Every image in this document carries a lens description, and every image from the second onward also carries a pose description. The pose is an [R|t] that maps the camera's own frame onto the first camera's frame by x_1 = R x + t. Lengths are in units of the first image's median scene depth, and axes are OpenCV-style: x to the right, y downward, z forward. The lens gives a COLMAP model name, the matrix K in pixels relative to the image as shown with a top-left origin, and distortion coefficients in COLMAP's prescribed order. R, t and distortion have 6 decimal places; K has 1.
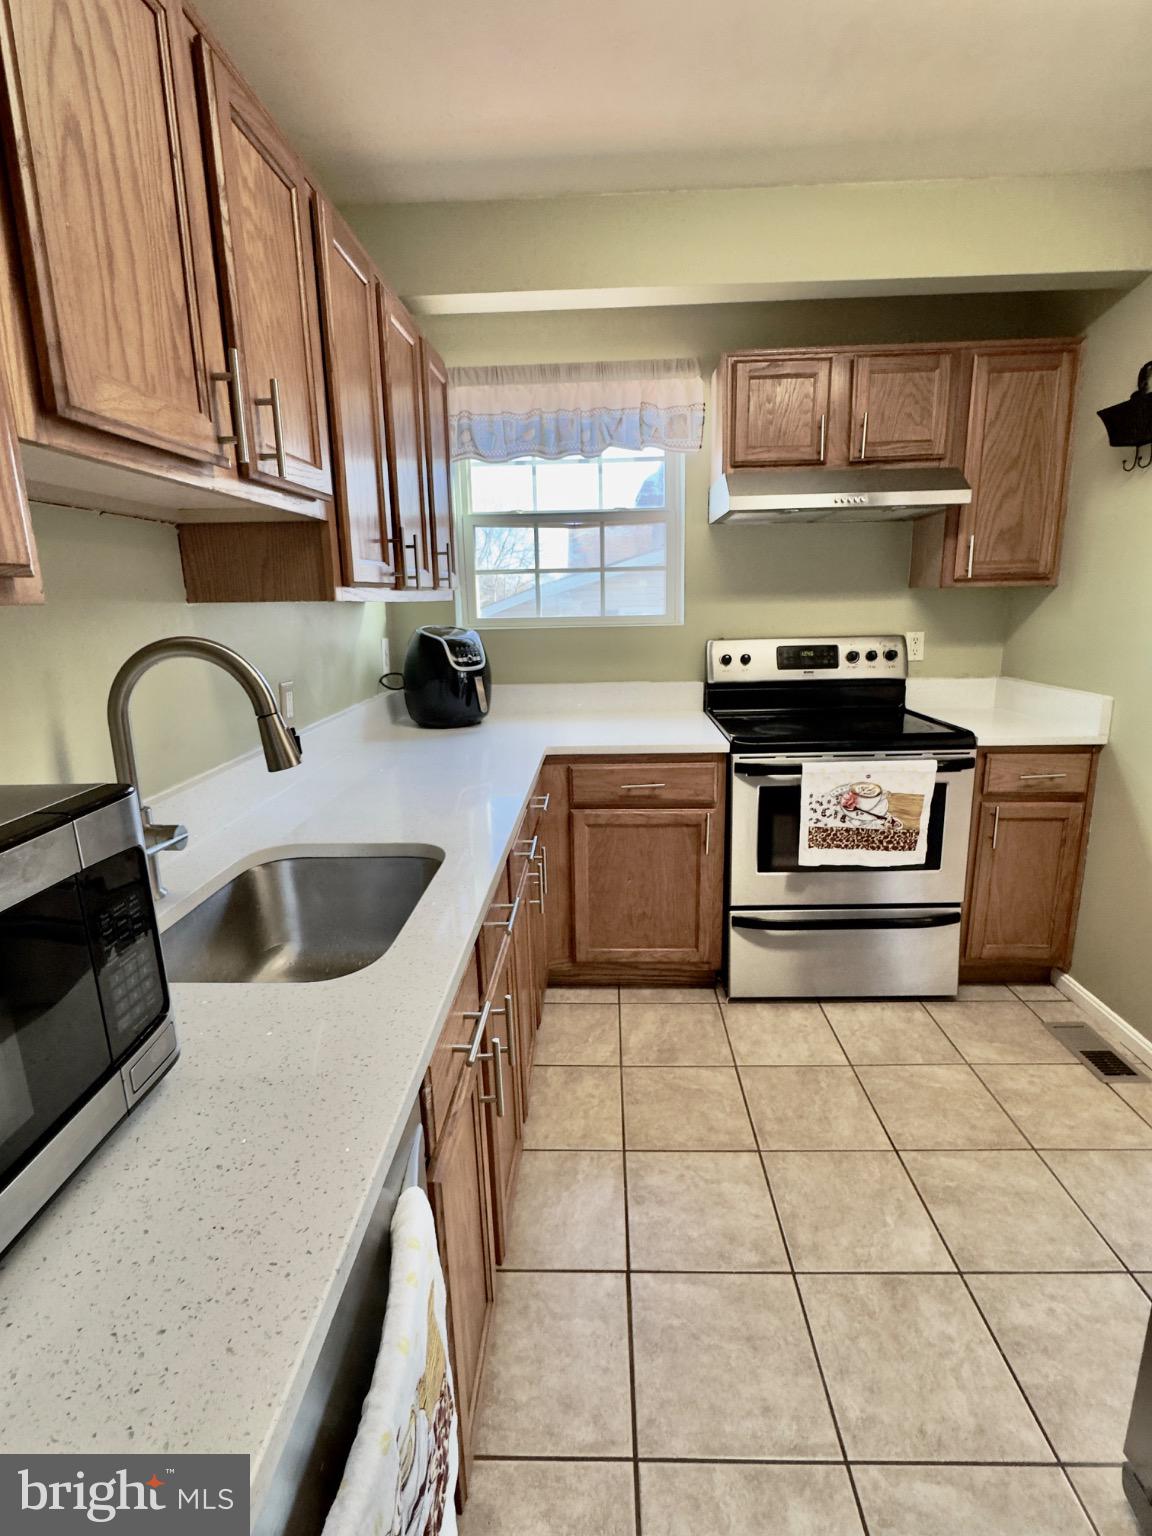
lens RADIAL K [[734.1, 0, 579.8], [0, 734.1, 766.4], [0, 0, 1]] dist [-0.003357, 0.000041]
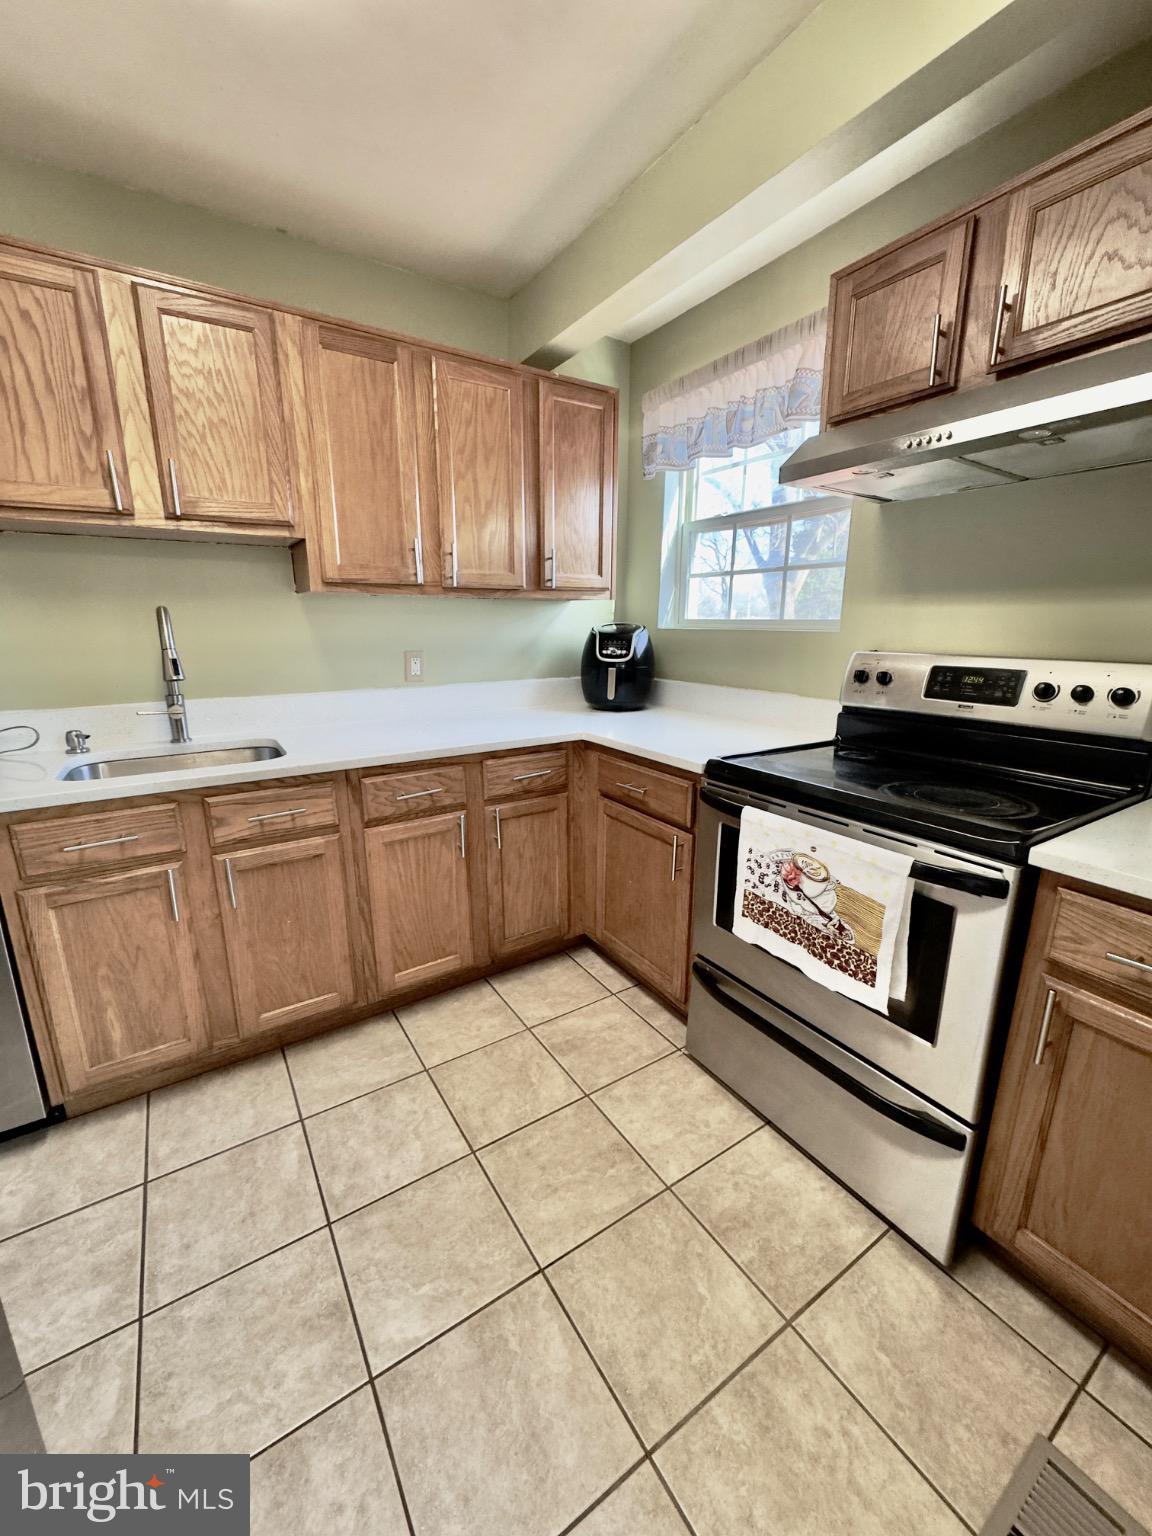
lens RADIAL K [[610.2, 0, 575.8], [0, 610.2, 766.5], [0, 0, 1]] dist [-0.001817, -0.000361]
pose [[0.567848, 0.214095, -0.794803, 0.694843], [-0.200067, 0.972525, 0.119030, -0.084524], [0.798449, 0.091423, 0.595080, 0.462025]]
